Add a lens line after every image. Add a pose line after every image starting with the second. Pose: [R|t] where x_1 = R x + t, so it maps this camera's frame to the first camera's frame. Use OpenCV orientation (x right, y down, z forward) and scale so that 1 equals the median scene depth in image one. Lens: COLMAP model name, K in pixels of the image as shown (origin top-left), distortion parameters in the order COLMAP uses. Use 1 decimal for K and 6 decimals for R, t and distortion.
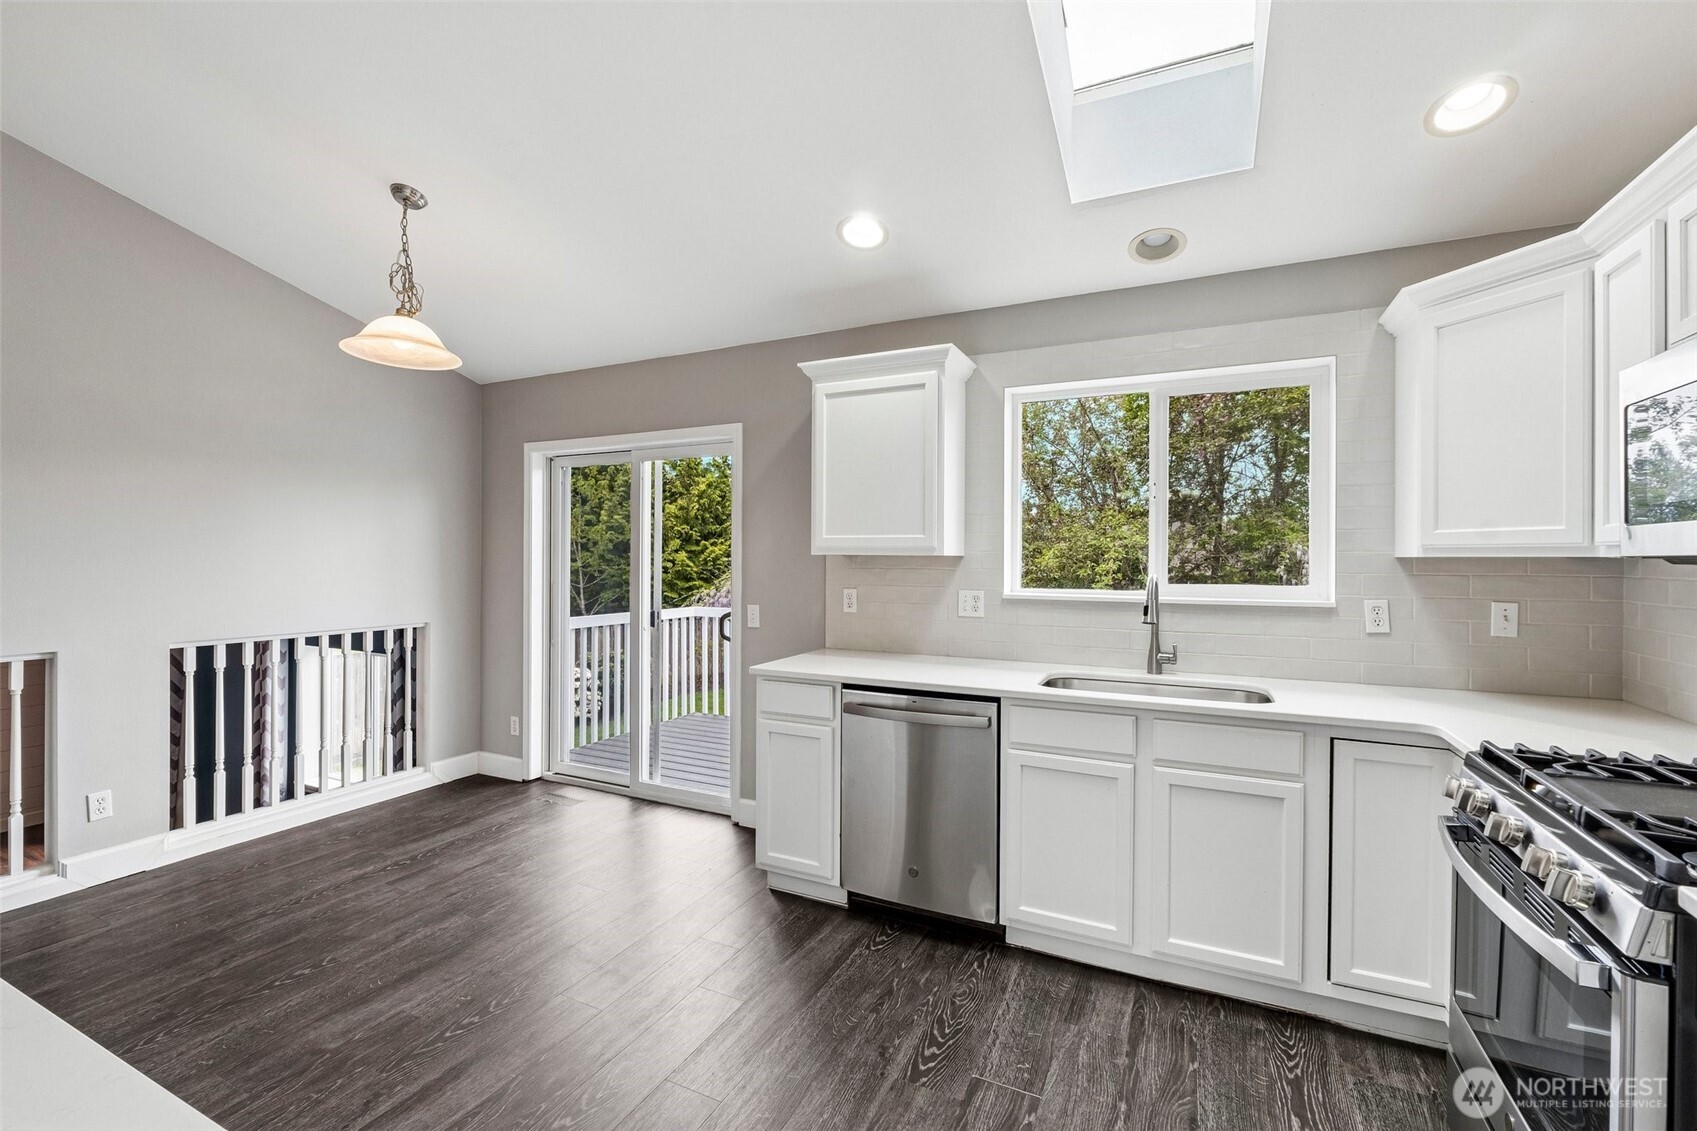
lens RADIAL K [[705.3, 0, 855.3], [0, 705.3, 558.0], [0, 0, 1]] dist [-0.012662, 0.001277]
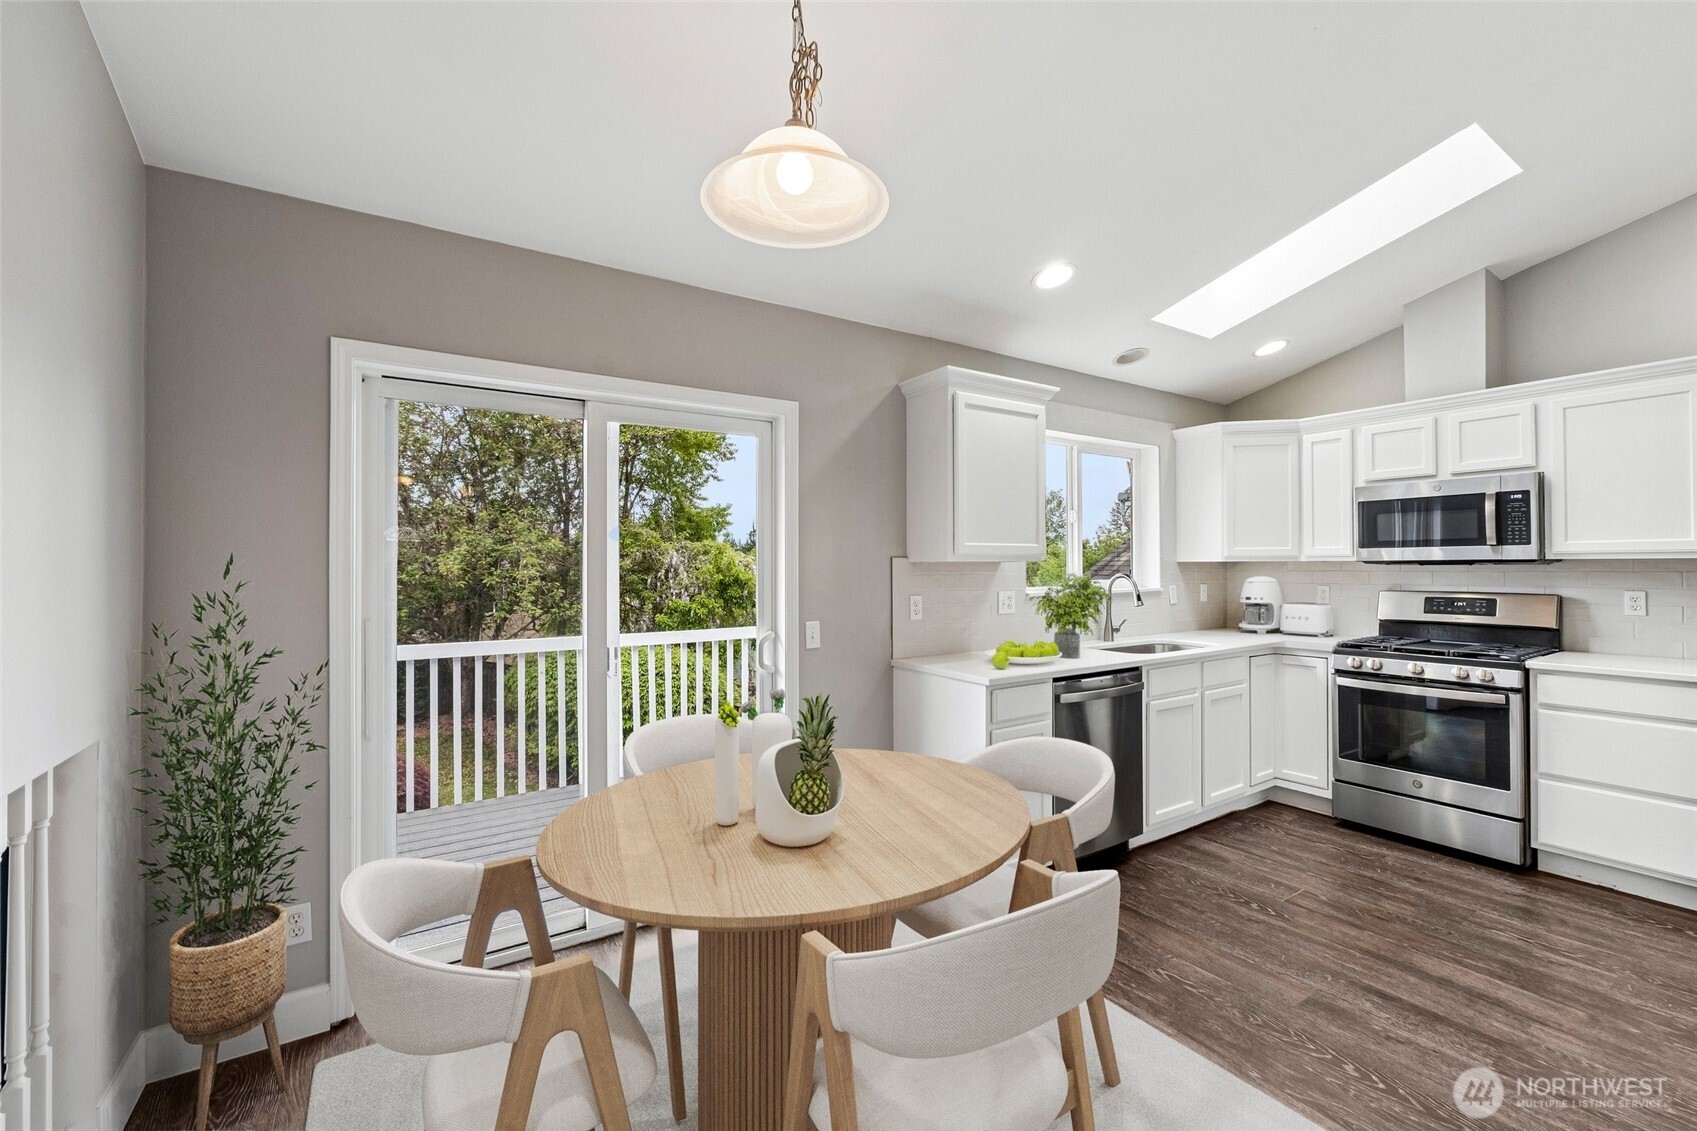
lens RADIAL K [[705.3, 0, 850.8], [0, 705.3, 560.7], [0, 0, 1]] dist [-0.012662, 0.001277]
pose [[0.522266, -0.002731, 0.852778, -0.853325], [0.005230, 0.999986, -0.000001, -0.005939], [-0.852766, 0.004461, 0.522274, 0.523752]]
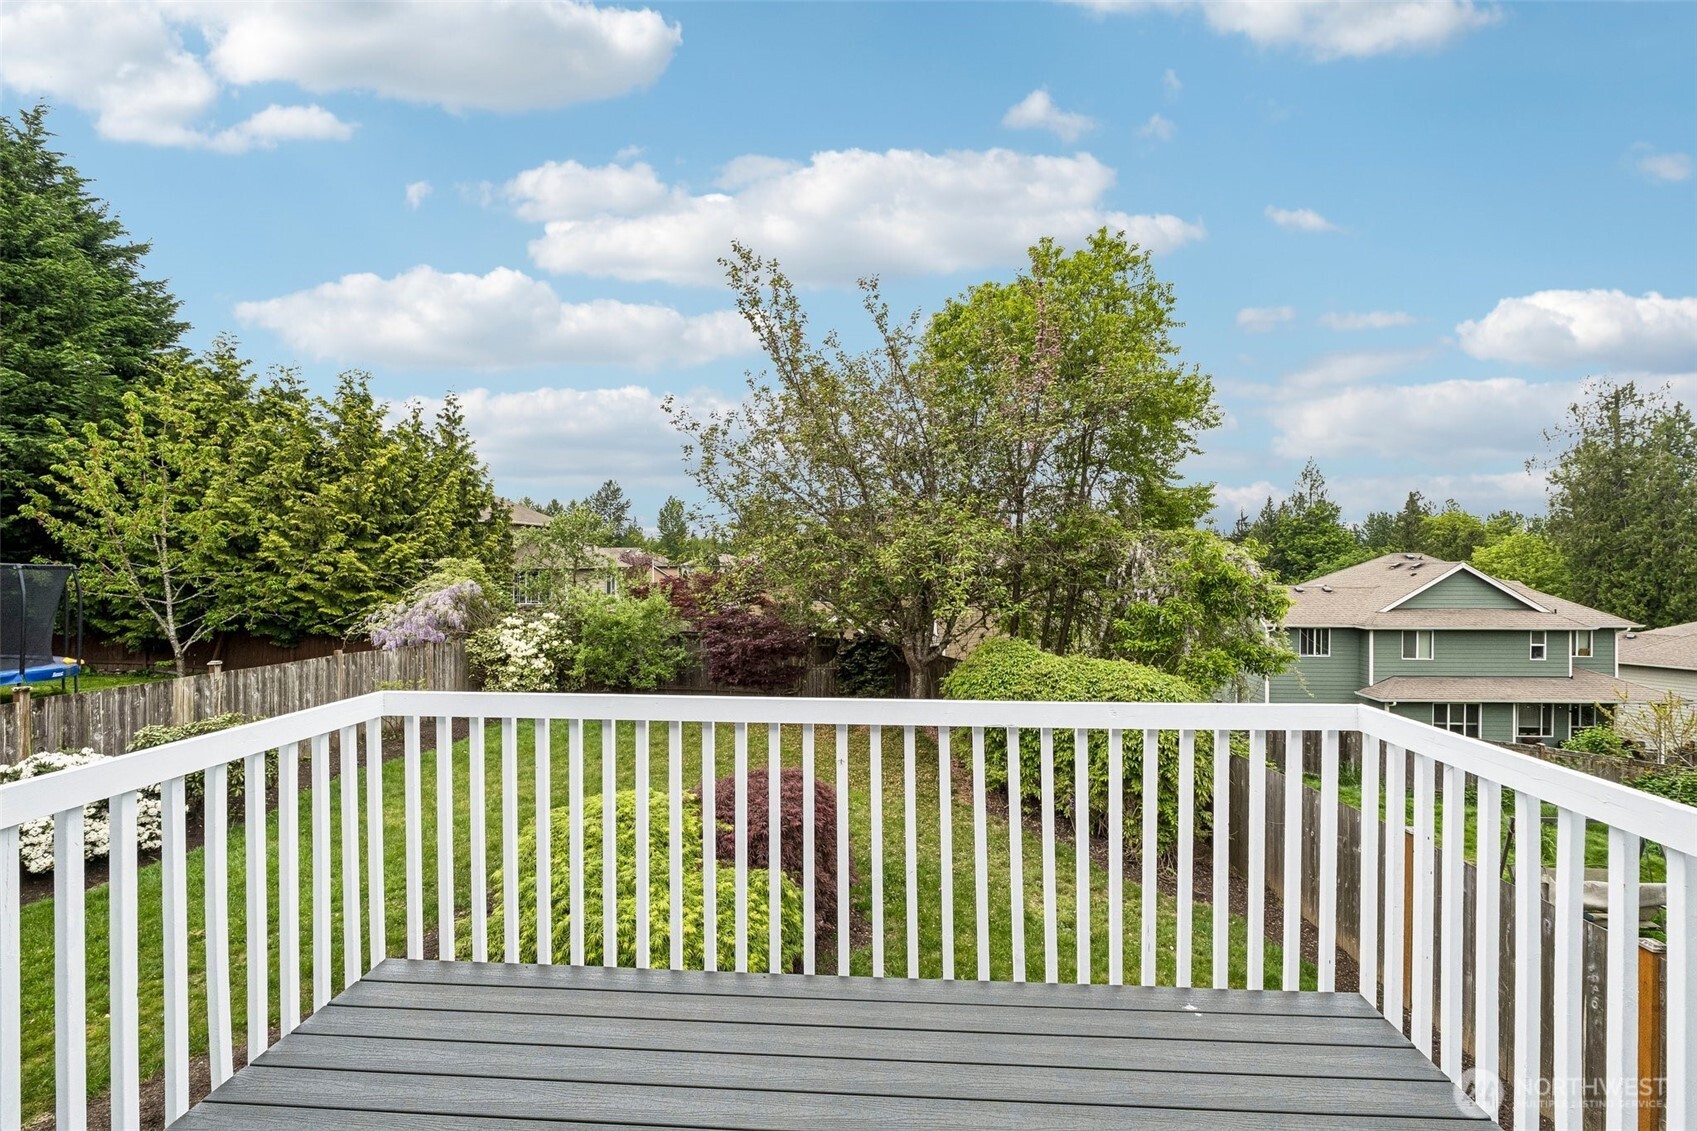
lens RADIAL K [[705.3, 0, 863.2], [0, 705.3, 559.4], [0, 0, 1]] dist [-0.012662, 0.001277]
pose [[0.924760, -0.006507, 0.380495, -0.251883], [0.004781, 0.999974, 0.005483, -0.009117], [-0.380521, -0.003252, 0.924767, 1.061580]]
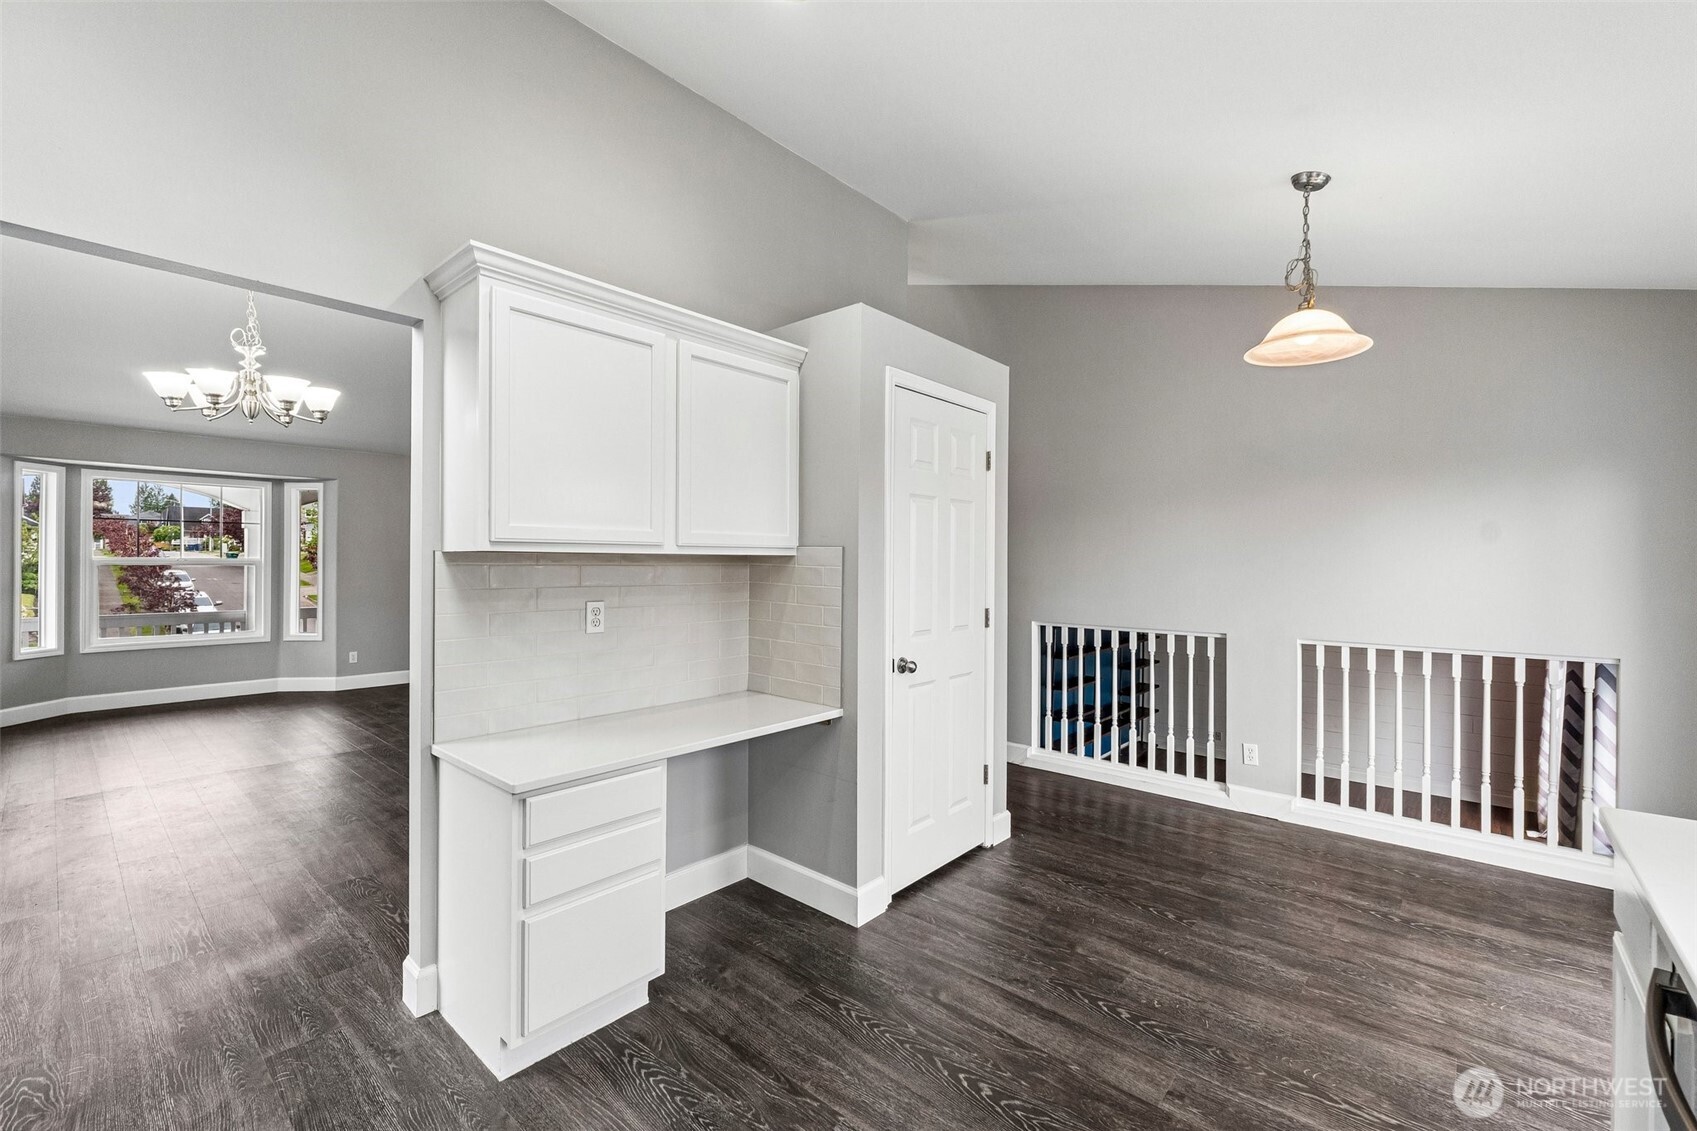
lens RADIAL K [[705.3, 0, 855.3], [0, 705.3, 564.3], [0, 0, 1]] dist [-0.012662, 0.001277]
pose [[-0.266144, 0.000401, -0.963933, 0.327742], [-0.001738, 0.999998, 0.000896, -0.003214], [0.963932, 0.001914, -0.266143, 0.521995]]
